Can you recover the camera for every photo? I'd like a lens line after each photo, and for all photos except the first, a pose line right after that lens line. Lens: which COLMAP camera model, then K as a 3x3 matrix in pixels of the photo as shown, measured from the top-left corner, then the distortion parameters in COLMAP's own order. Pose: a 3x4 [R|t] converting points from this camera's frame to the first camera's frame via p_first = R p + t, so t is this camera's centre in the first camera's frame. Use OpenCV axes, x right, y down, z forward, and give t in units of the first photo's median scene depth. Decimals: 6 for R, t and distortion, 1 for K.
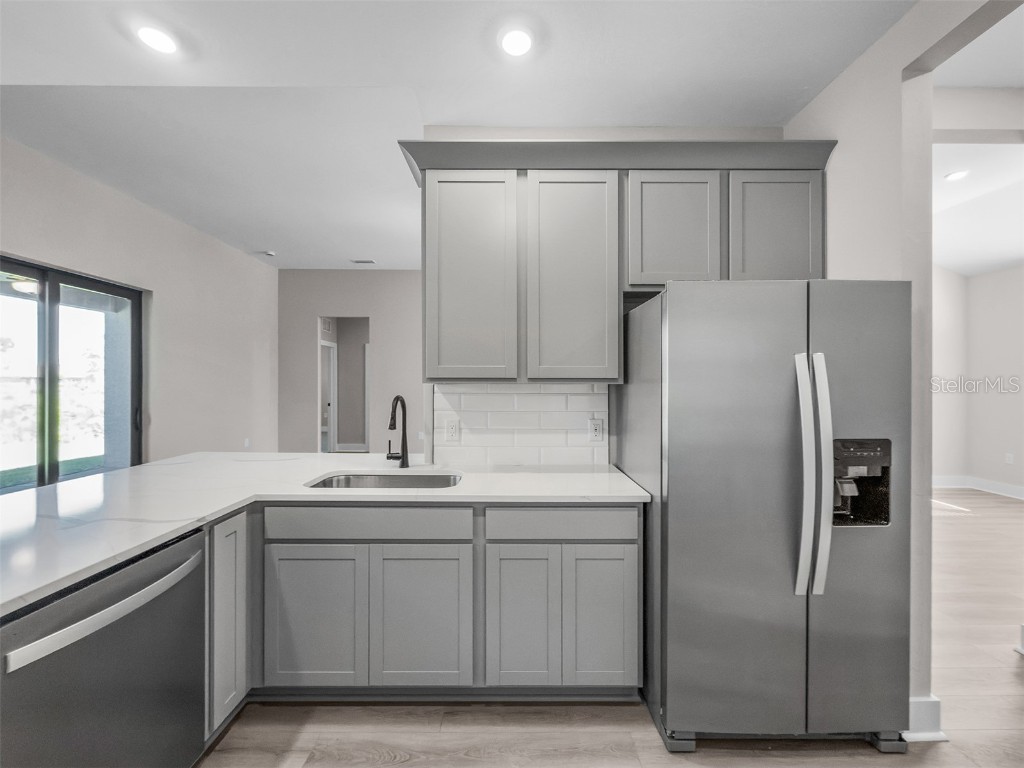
lens RADIAL K [[413.1, 0, 508.7], [0, 413.1, 380.6], [0, 0, 1]] dist [-0.002019, -0.000041]
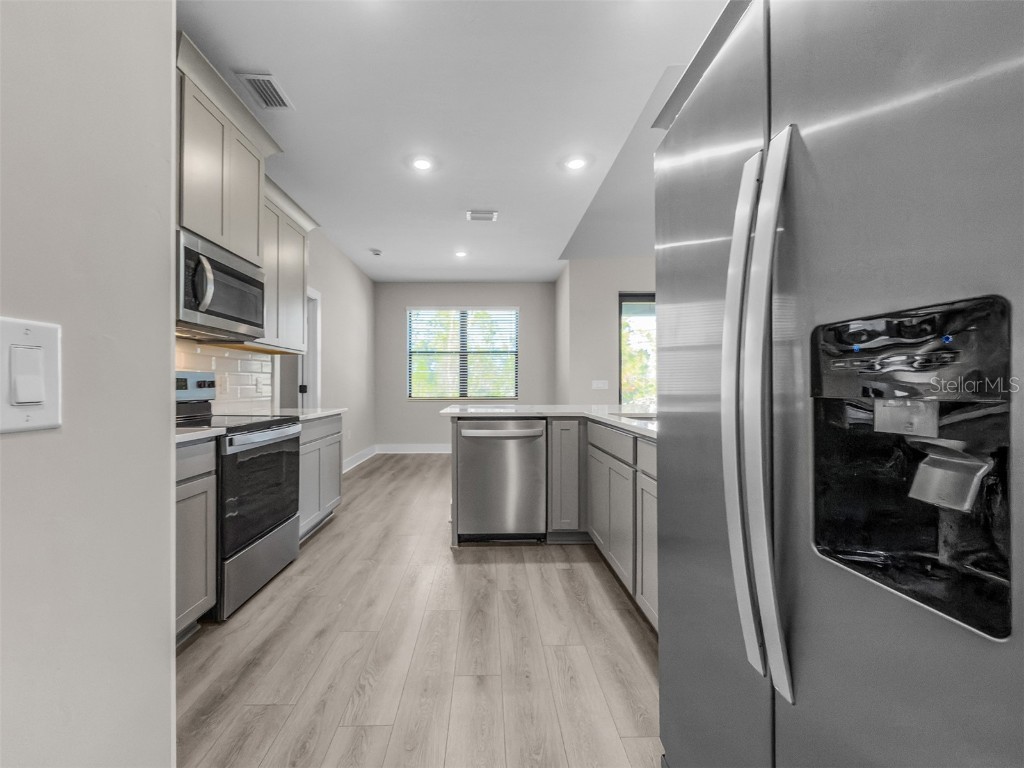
lens RADIAL K [[413.1, 0, 505.0], [0, 413.1, 385.7], [0, 0, 1]] dist [-0.002019, -0.000041]
pose [[0.053597, -0.002656, -0.998559, 1.050362], [0.003245, 0.999992, -0.002485, 0.180131], [0.998557, -0.003107, 0.053605, 0.621178]]
